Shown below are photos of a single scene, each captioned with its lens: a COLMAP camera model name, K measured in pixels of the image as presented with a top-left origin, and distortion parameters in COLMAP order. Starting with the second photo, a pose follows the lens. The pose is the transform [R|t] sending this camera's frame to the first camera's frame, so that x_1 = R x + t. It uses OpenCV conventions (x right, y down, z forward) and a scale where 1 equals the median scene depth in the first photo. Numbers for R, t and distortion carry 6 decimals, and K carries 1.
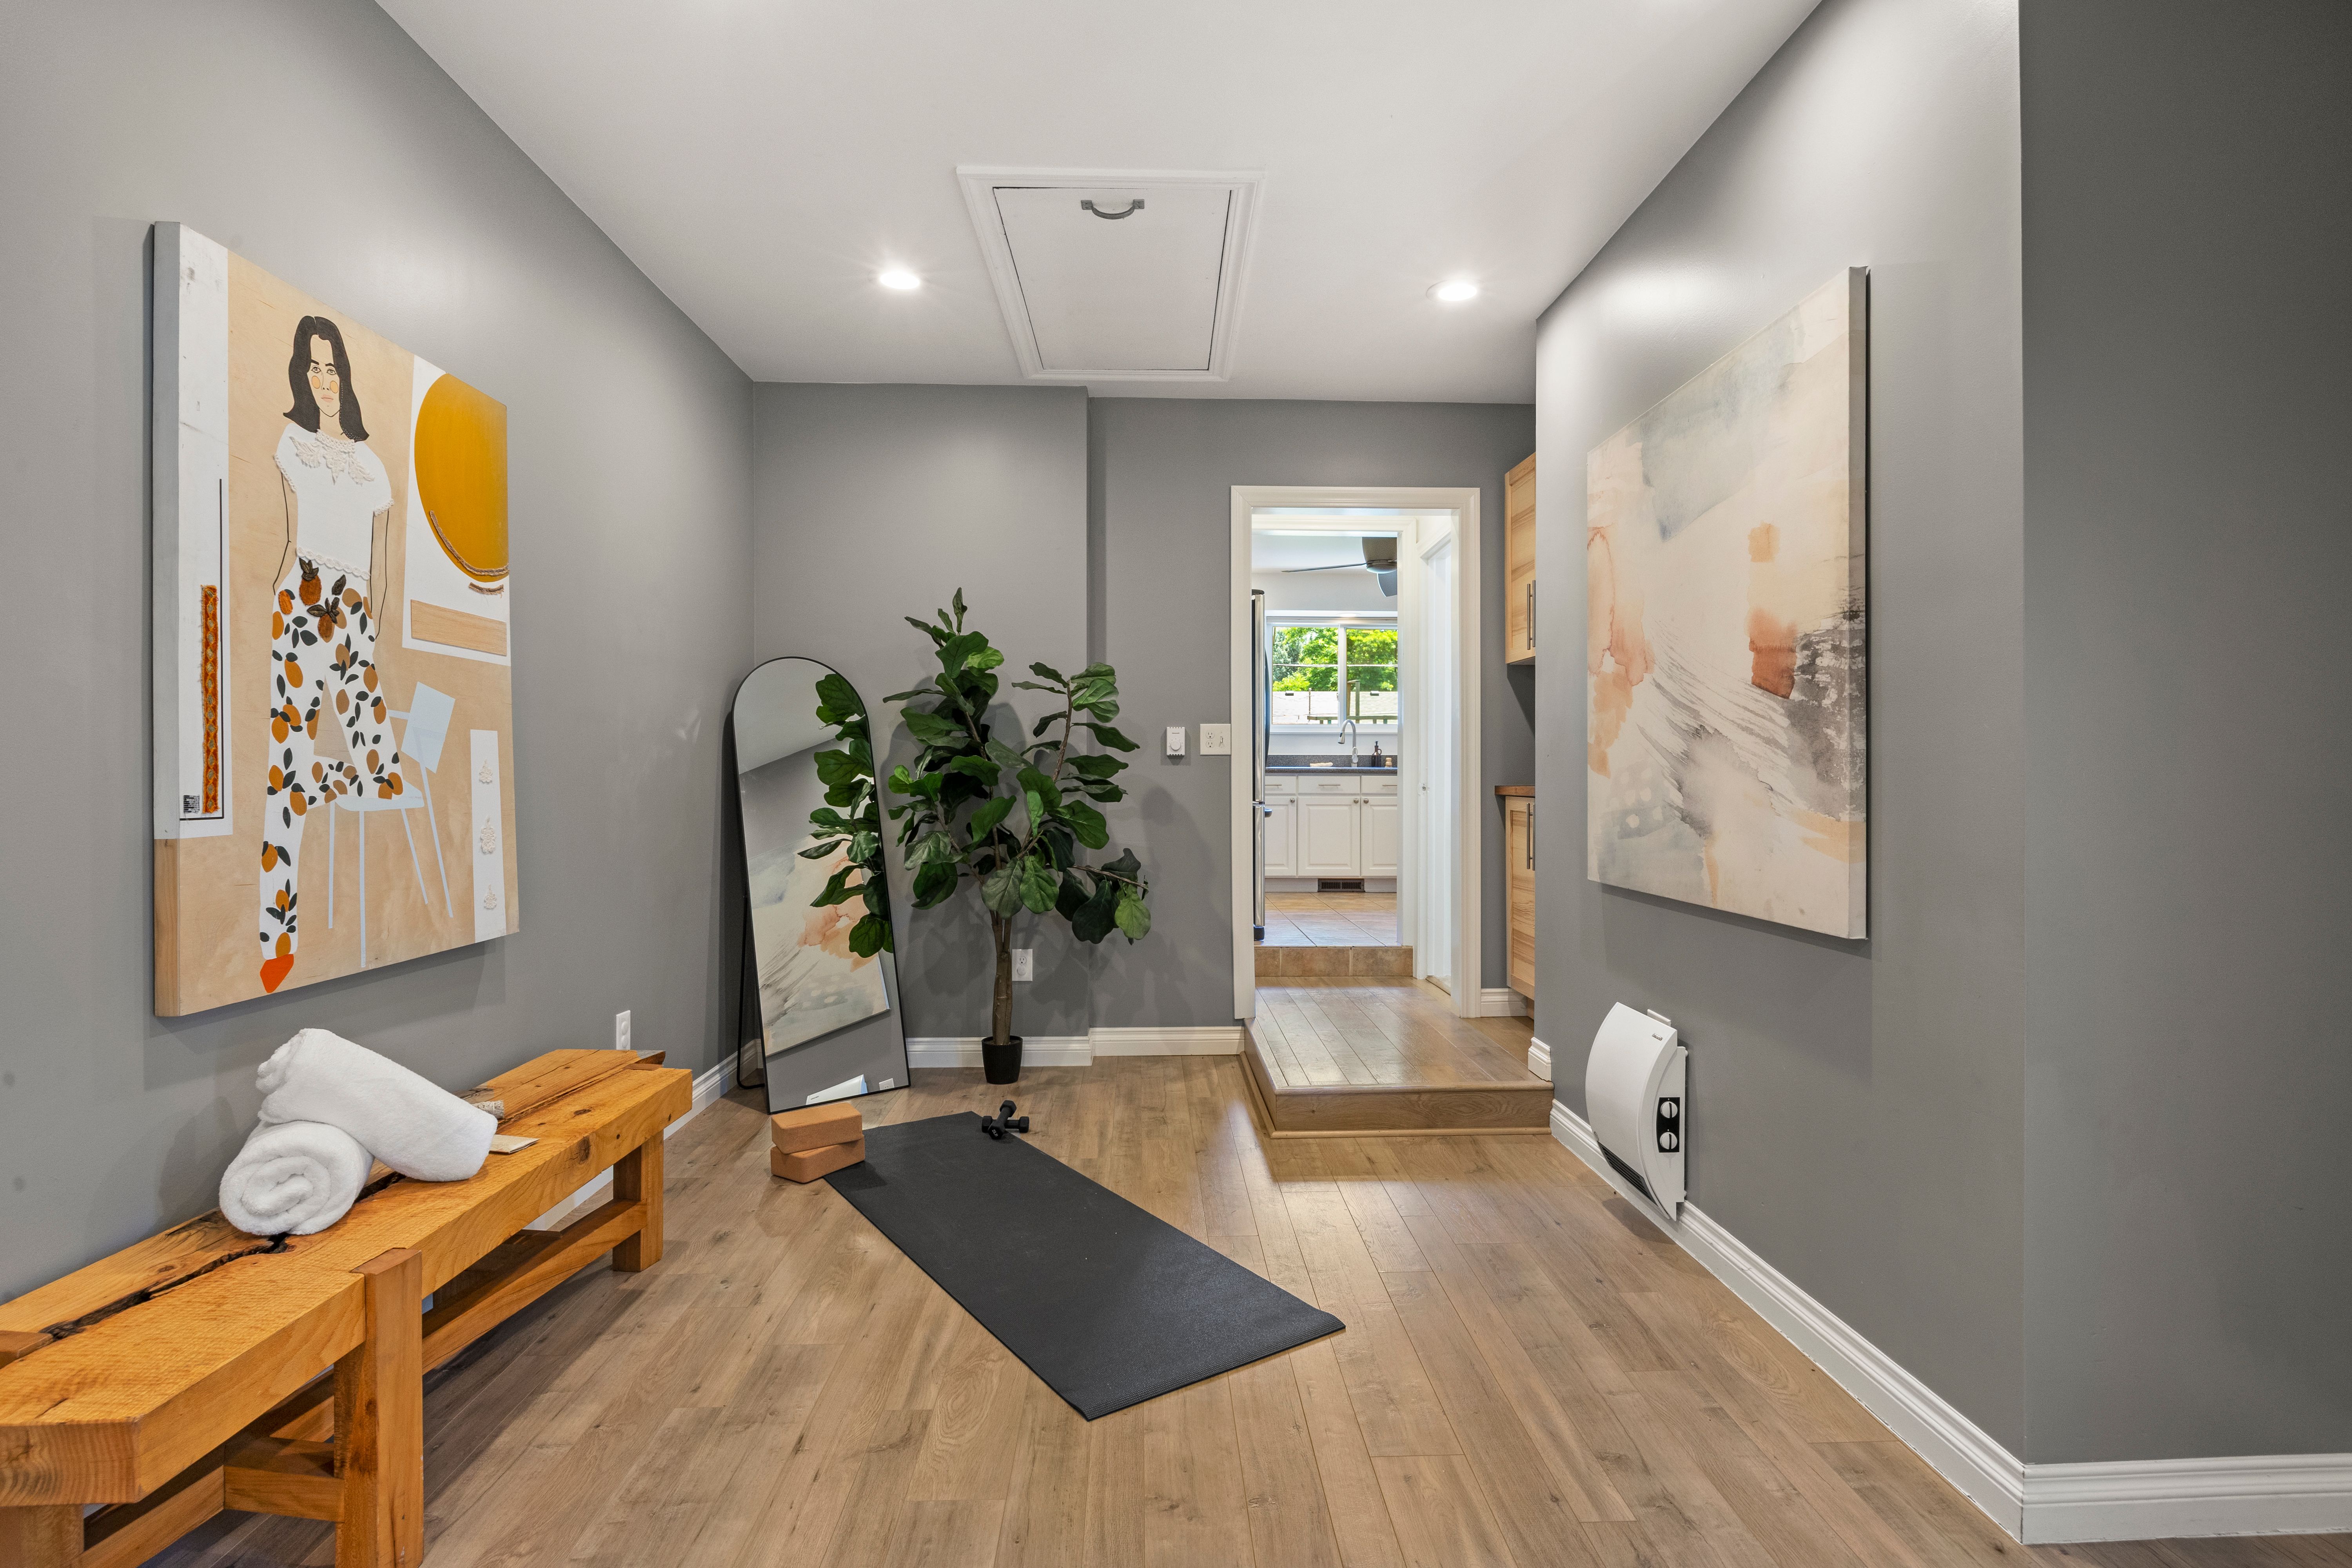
lens RADIAL K [[1130.2, 0, 1176.0], [0, 1130.2, 784.0], [0, 0, 1]] dist [0.000036, 0.000026]
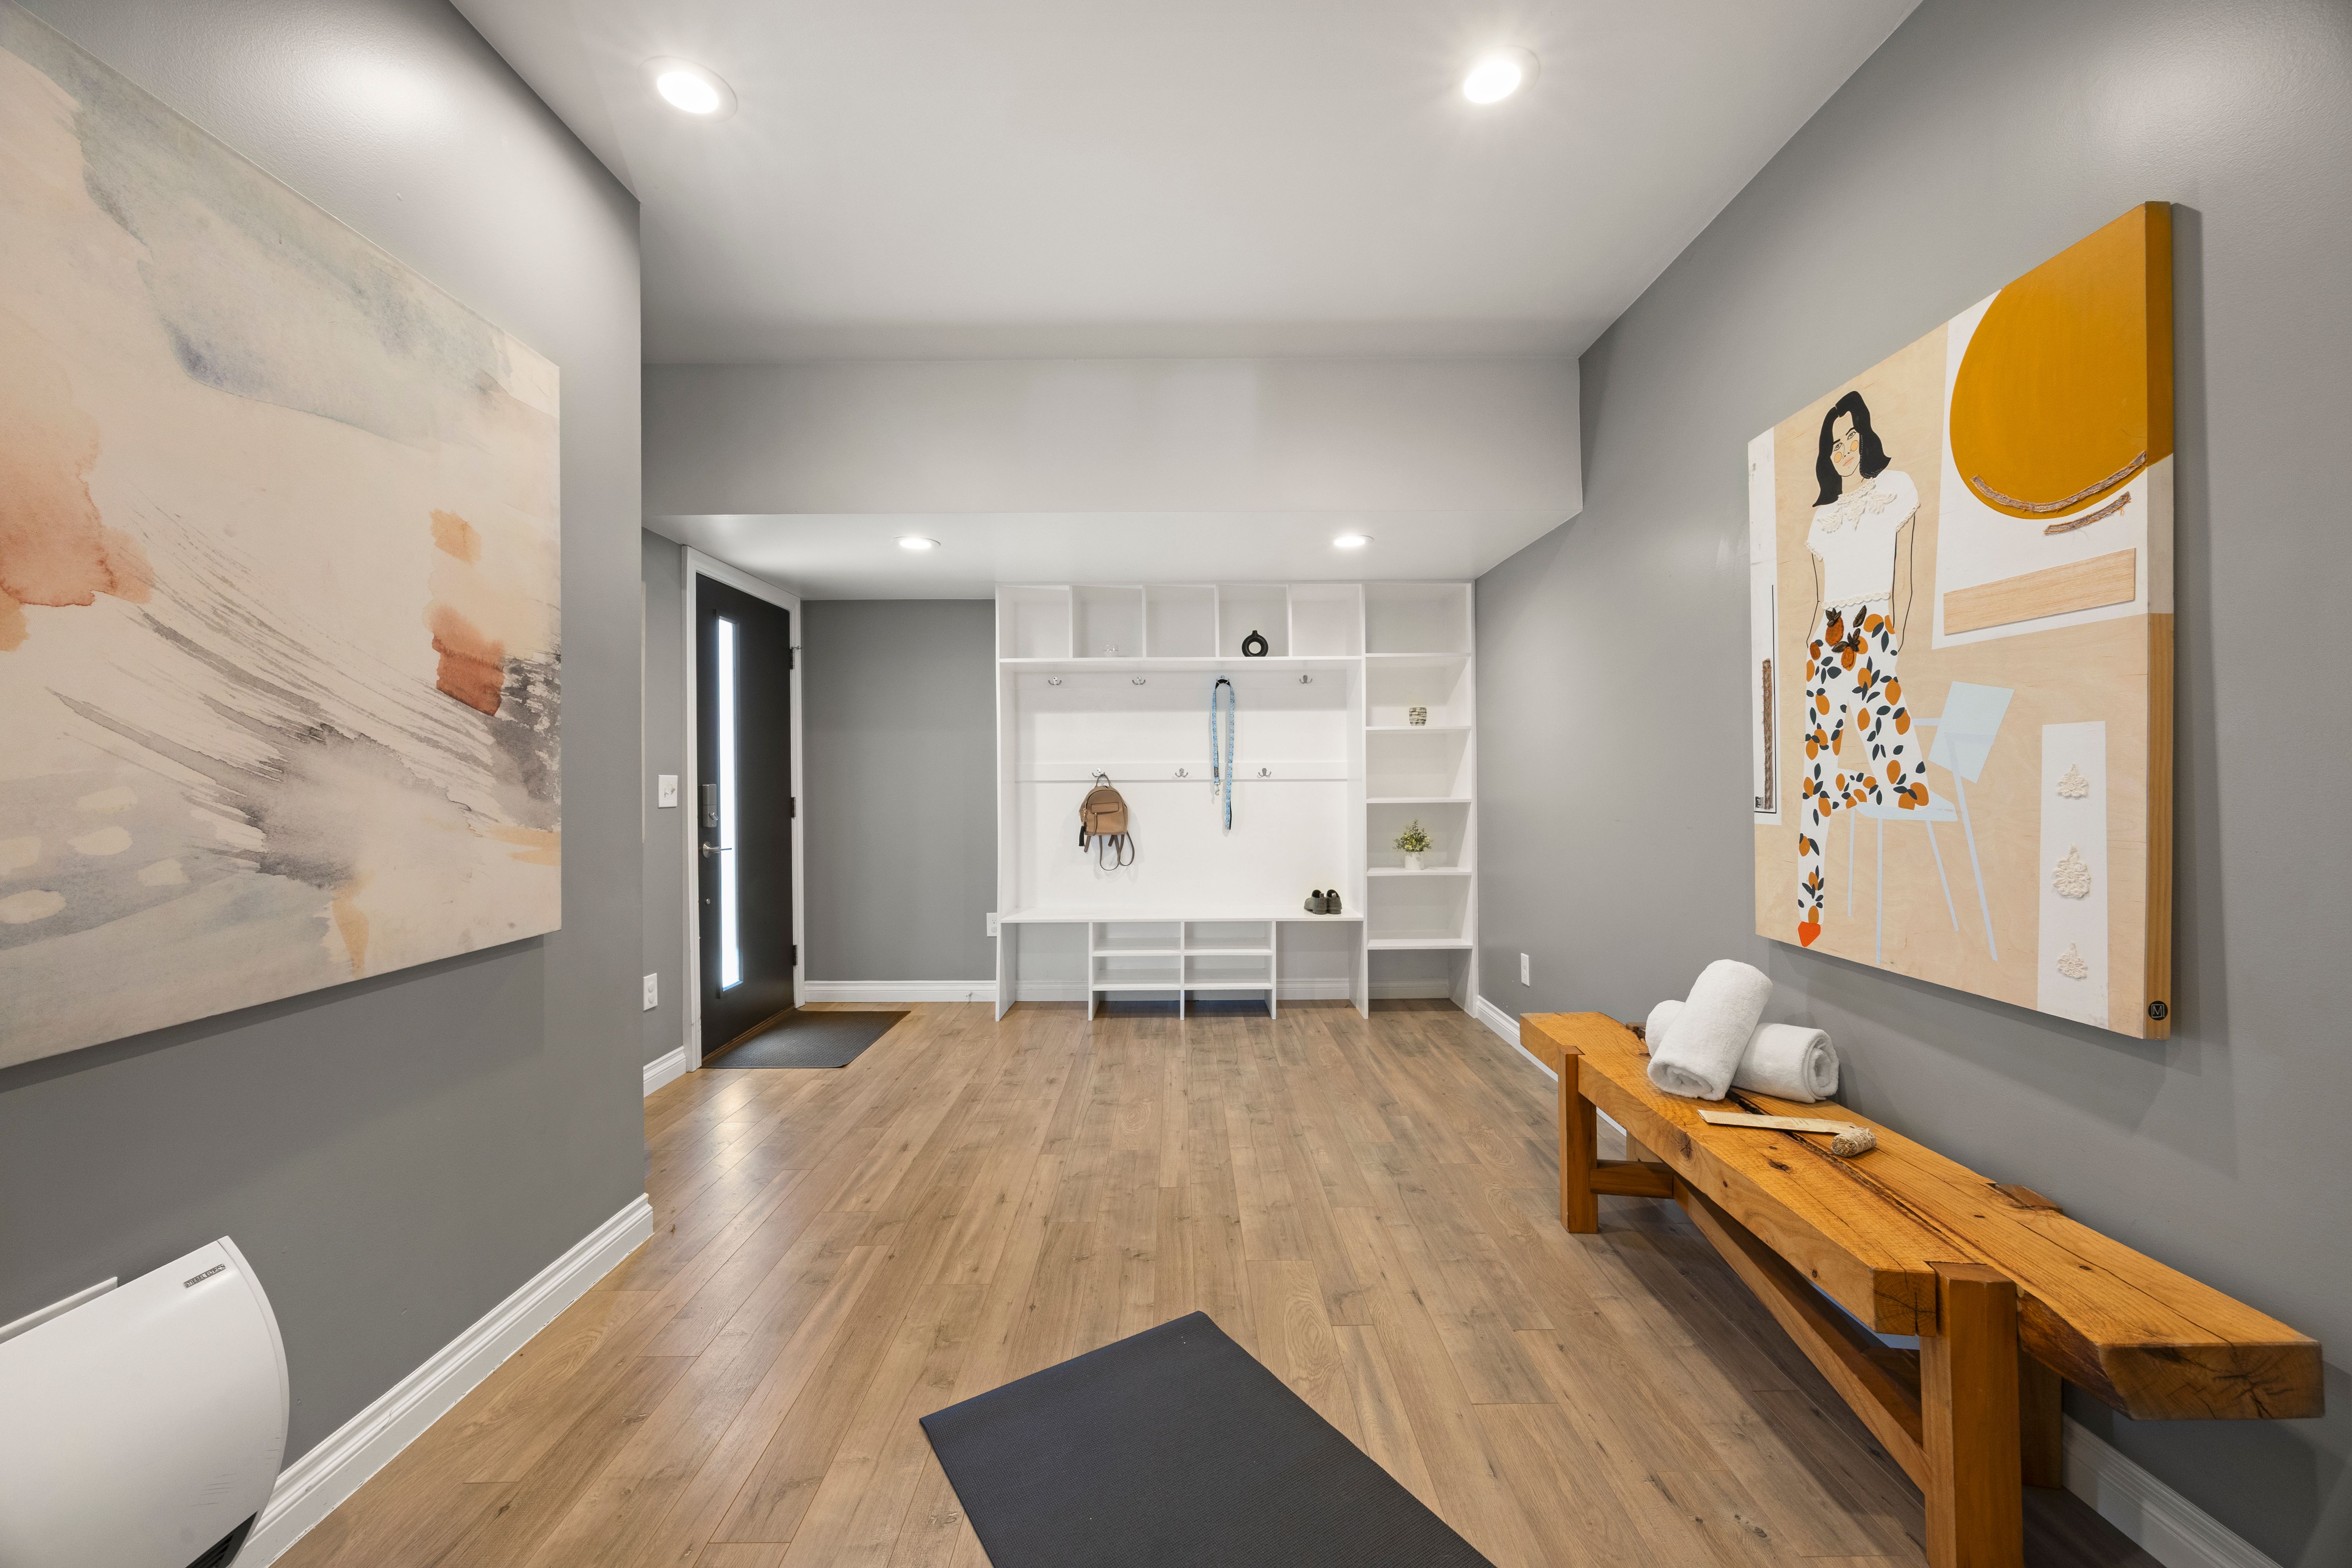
lens RADIAL K [[898.6, 0, 1176.0], [0, 898.6, 784.0], [0, 0, 1]] dist [0.000286, -0.000017]
pose [[-0.999542, 0.006047, 0.029643, -0.082274], [0.006433, 0.999895, 0.012965, -0.024591], [-0.029562, 0.013150, -0.999476, 1.911235]]
